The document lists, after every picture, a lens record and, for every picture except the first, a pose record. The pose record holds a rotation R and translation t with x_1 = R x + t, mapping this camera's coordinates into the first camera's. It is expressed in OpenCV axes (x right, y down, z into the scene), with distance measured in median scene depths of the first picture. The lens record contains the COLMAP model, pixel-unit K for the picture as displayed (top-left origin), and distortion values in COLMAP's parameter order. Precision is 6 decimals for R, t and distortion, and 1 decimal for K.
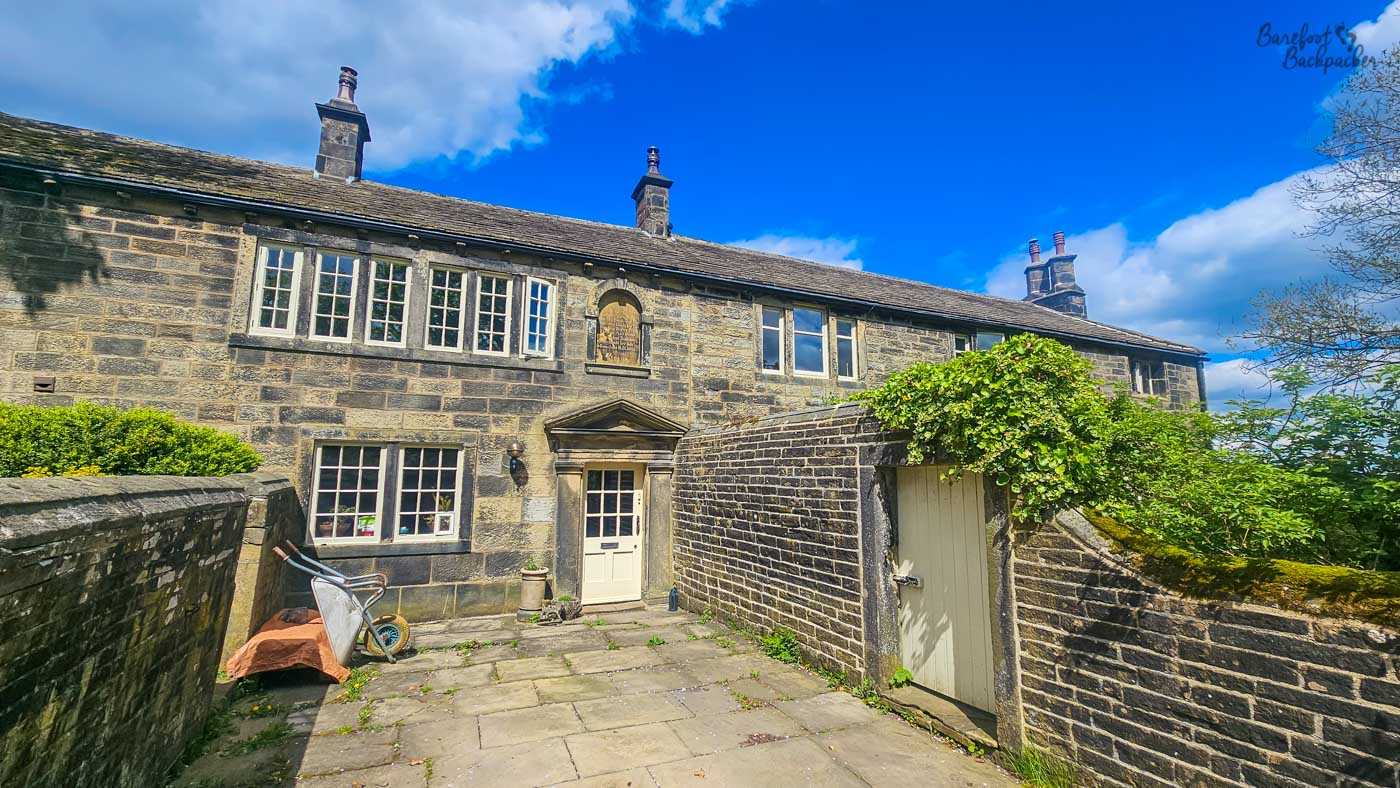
lens RADIAL K [[555.5, 0, 700.0], [0, 555.5, 394.0], [0, 0, 1]] dist [-0.008259, -0.000224]
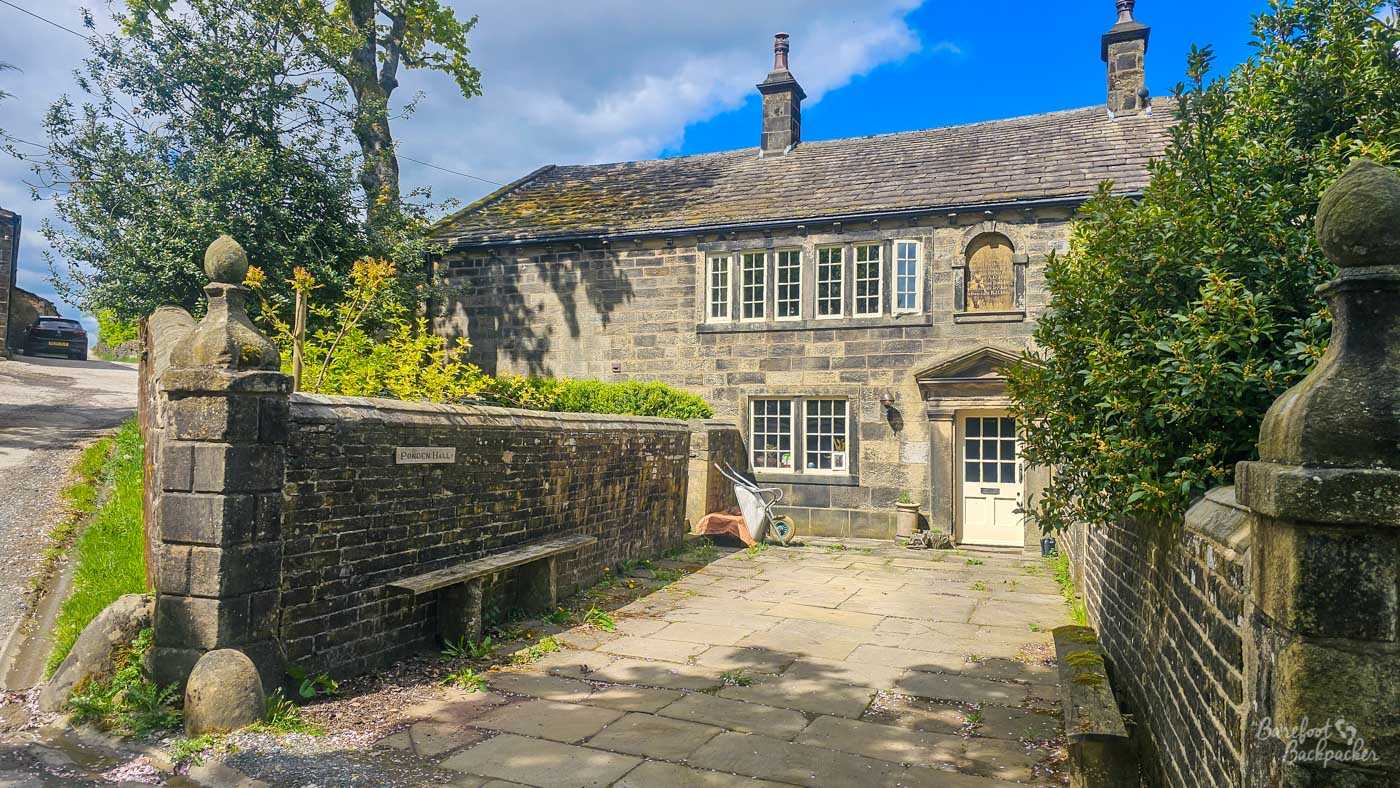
lens RADIAL K [[908.1, 0, 700.0], [0, 908.1, 394.0], [0, 0, 1]] dist [-0.001802, -0.000653]
pose [[0.693464, -0.029091, -0.719903, 0.765865], [0.096526, 0.993928, 0.052817, -0.048246], [0.713996, -0.106116, 0.692062, -0.583122]]
